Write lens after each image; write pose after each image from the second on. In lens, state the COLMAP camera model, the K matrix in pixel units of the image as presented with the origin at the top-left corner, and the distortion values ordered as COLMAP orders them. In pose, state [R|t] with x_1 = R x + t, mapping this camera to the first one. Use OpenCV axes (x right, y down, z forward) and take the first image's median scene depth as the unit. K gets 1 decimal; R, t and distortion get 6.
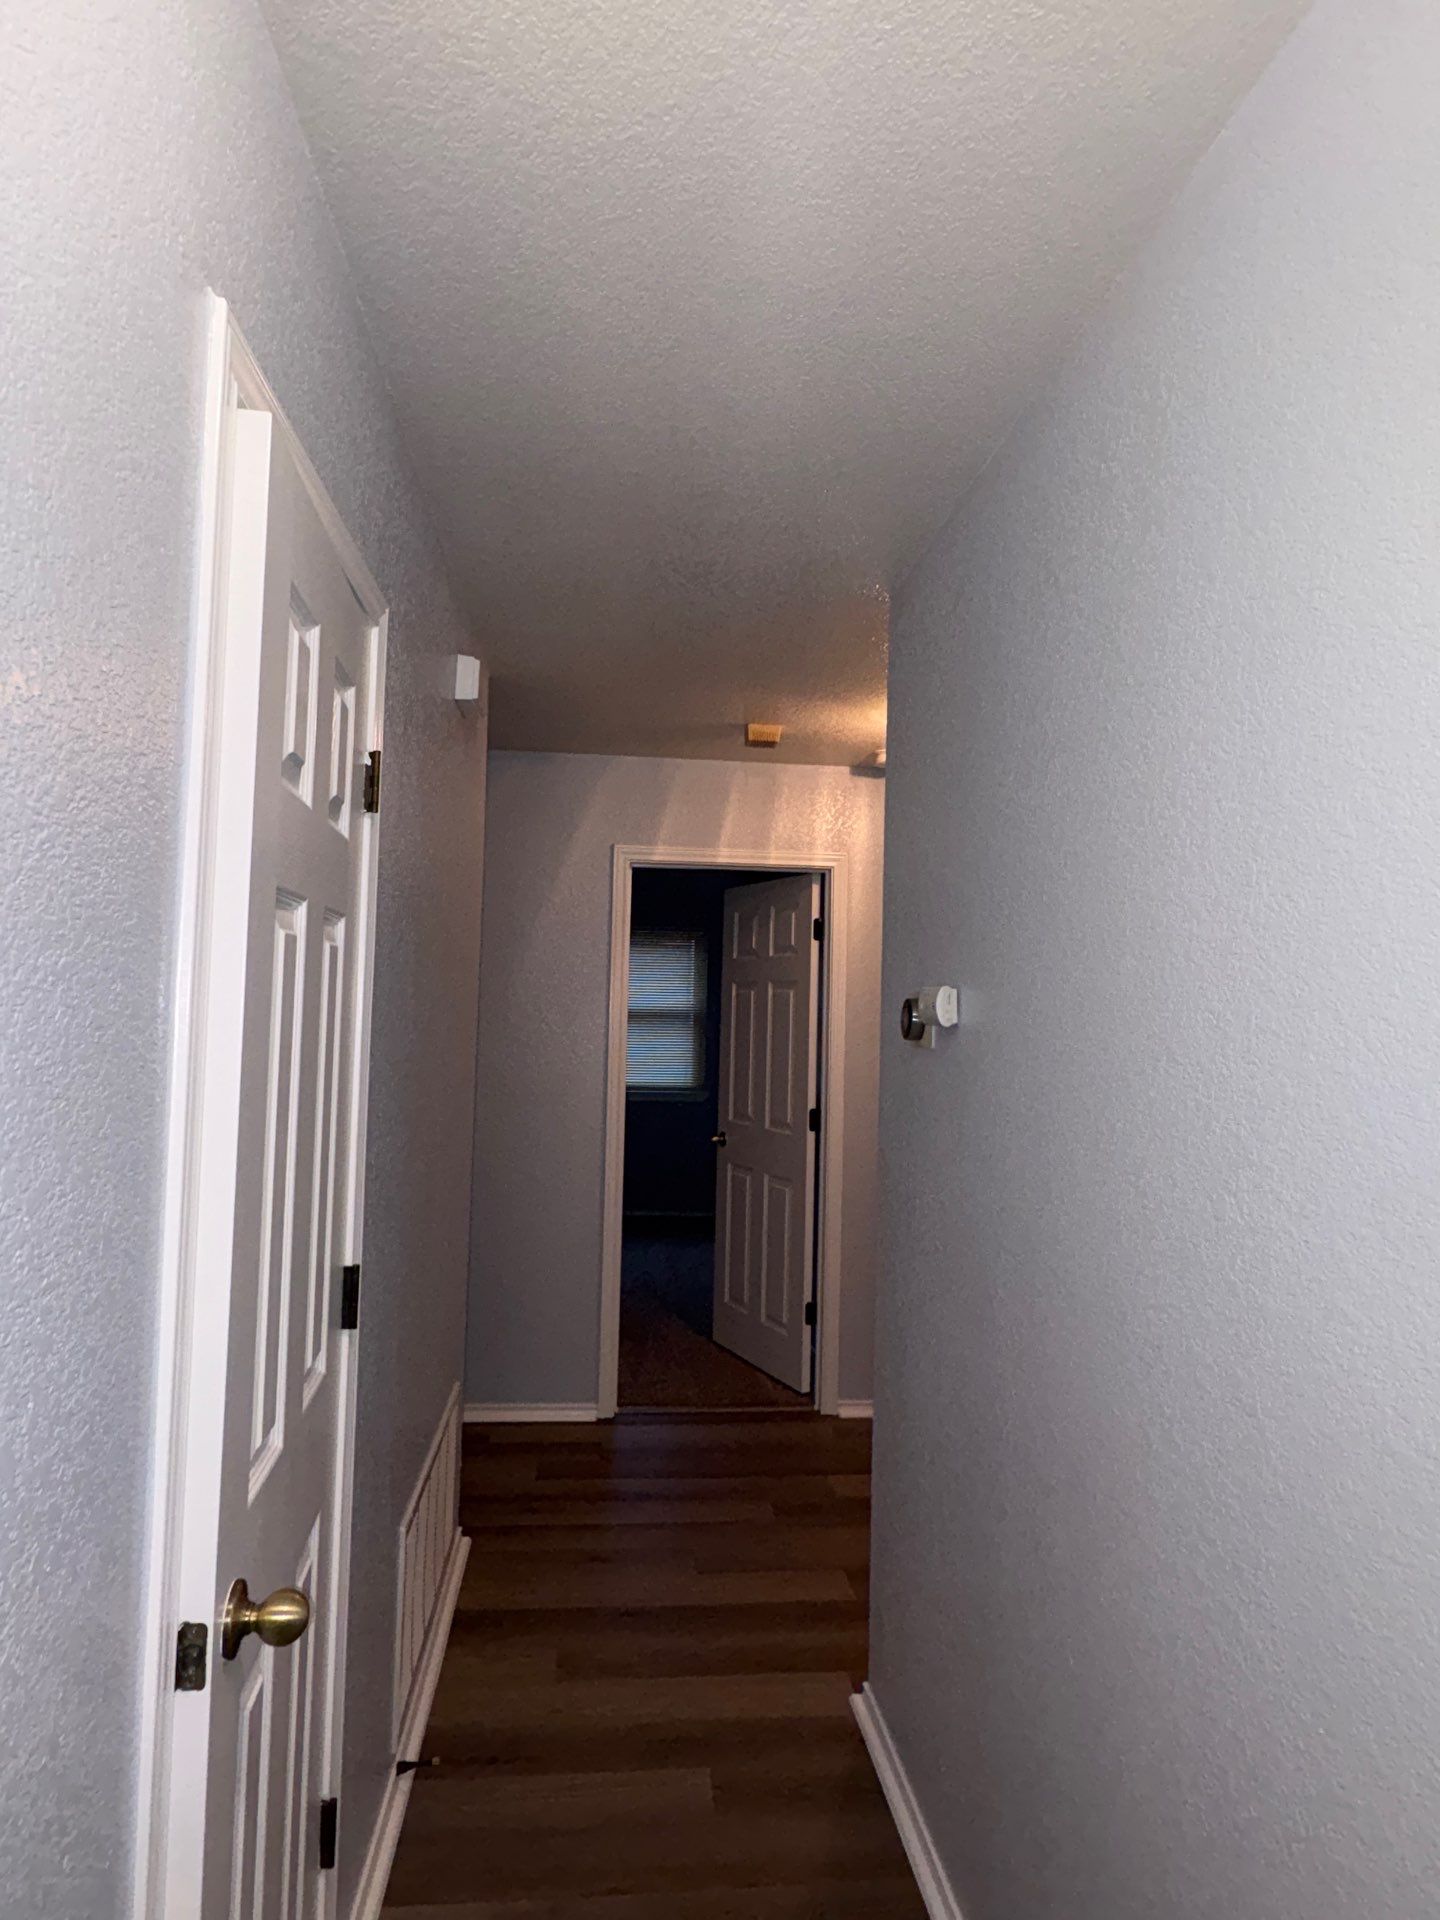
lens RADIAL K [[1109.9, 0, 720.0], [0, 1109.9, 960.0], [0, 0, 1]] dist [-0.001821, 0.000530]
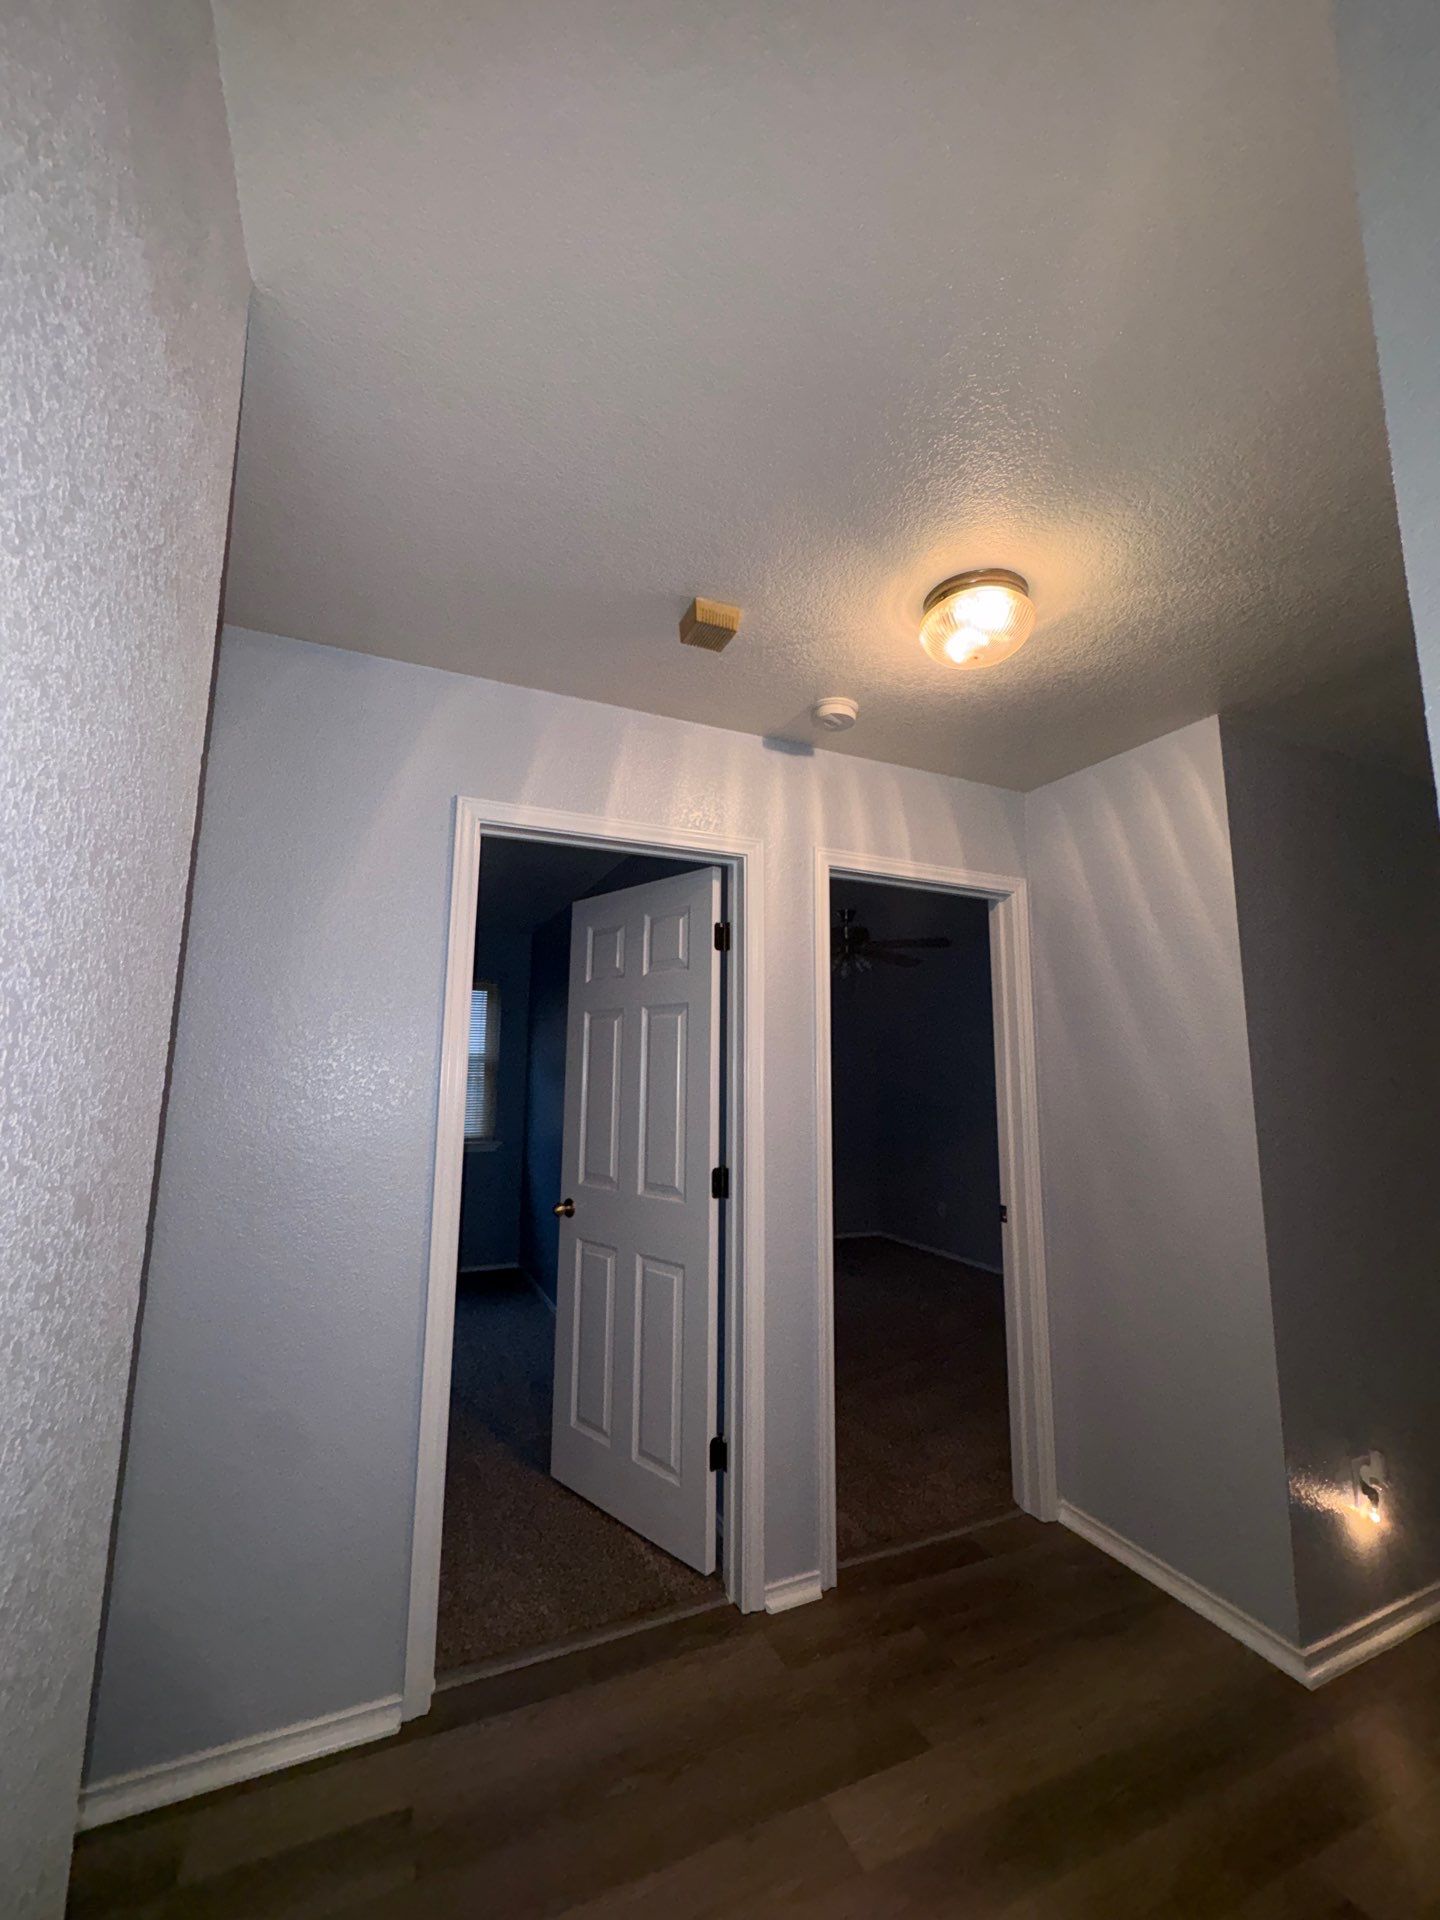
lens RADIAL K [[781.5, 0, 720.0], [0, 781.5, 960.0], [0, 0, 1]] dist [0.007353, -0.000045]
pose [[0.950497, 0.027157, 0.309544, -0.085353], [0.002228, 0.995553, -0.094181, 0.042607], [-0.310725, 0.090208, 0.946210, 0.482952]]
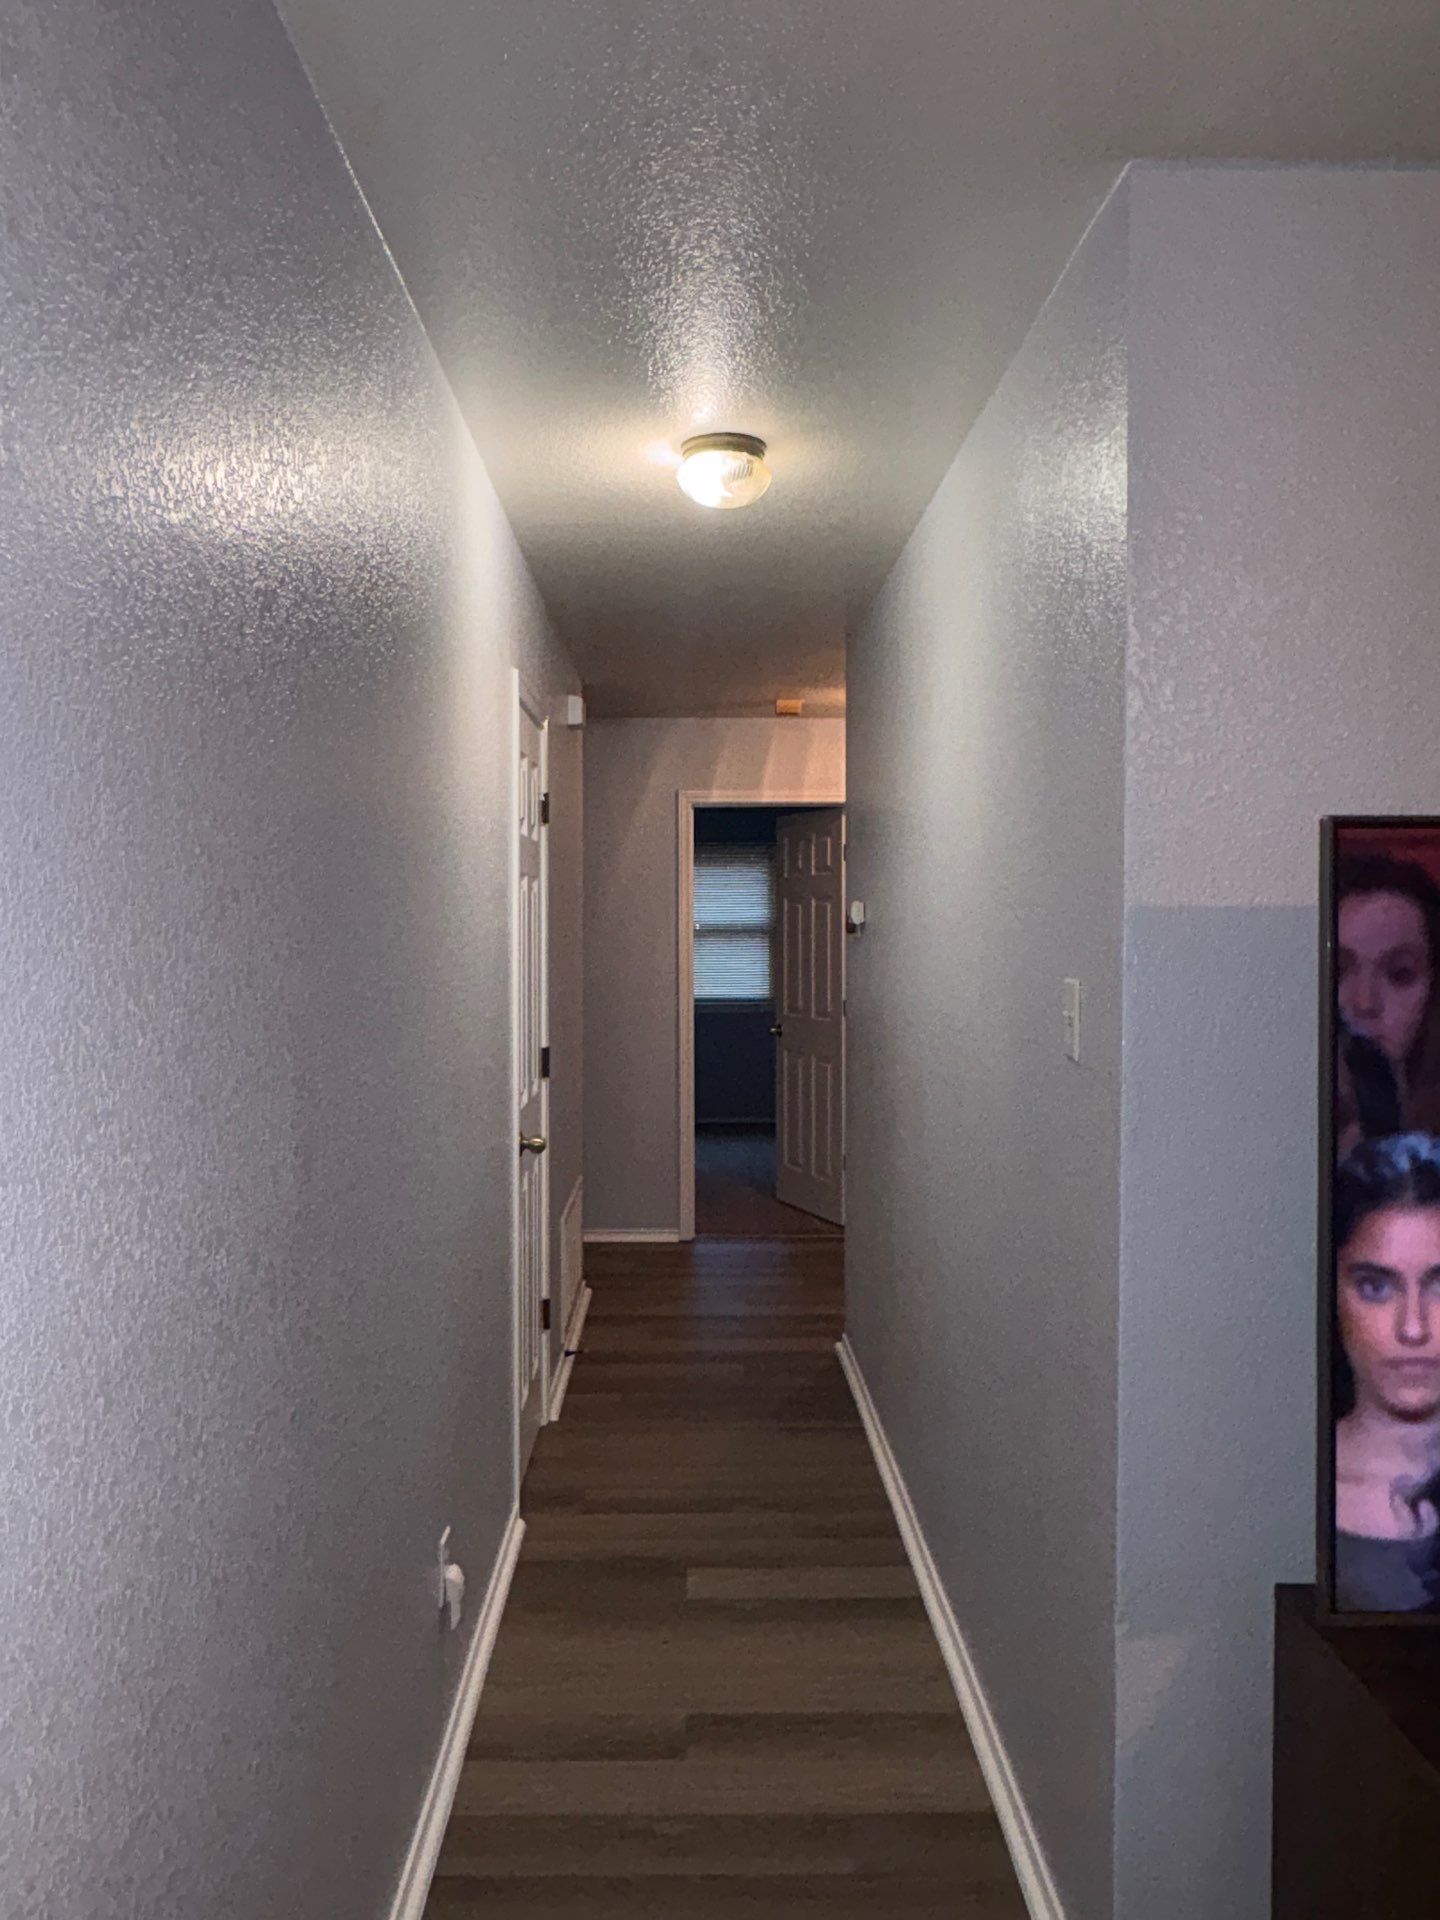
lens RADIAL K [[1445.2, 0, 712.0], [0, 1445.2, 963.0], [0, 0, 1]] dist [0.047619, -0.049748]
pose [[0.995753, -0.023895, -0.088906, 0.080156], [0.030051, 0.997194, 0.068560, -0.020373], [0.087018, -0.070941, 0.993678, -0.608613]]
